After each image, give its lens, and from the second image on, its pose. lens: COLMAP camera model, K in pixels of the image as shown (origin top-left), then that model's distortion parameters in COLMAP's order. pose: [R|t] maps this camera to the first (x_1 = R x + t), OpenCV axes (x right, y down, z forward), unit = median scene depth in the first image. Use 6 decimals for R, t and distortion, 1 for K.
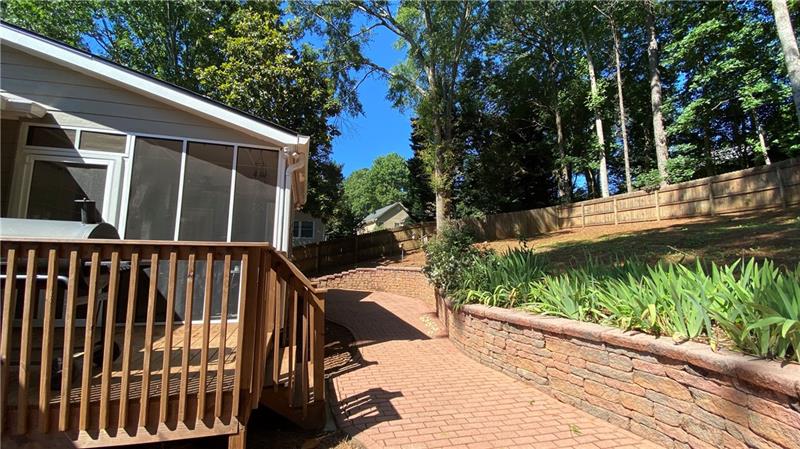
lens RADIAL K [[321.2, 0, 400.0], [0, 321.2, 224.5], [0, 0, 1]] dist [0.021334, -0.021287]
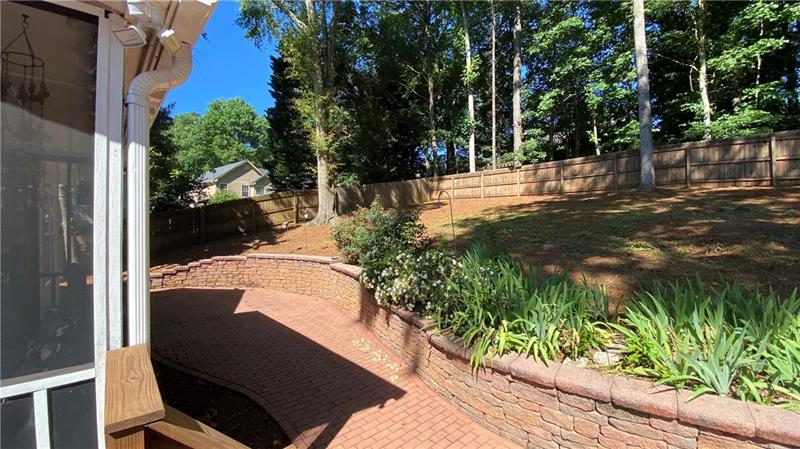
lens RADIAL K [[321.2, 0, 400.0], [0, 321.2, 224.5], [0, 0, 1]] dist [0.021334, -0.021287]
pose [[0.895508, -0.018339, 0.444667, -0.067699], [-0.033081, 0.993644, 0.107601, -0.019606], [-0.443813, -0.111067, 0.889210, 0.158781]]
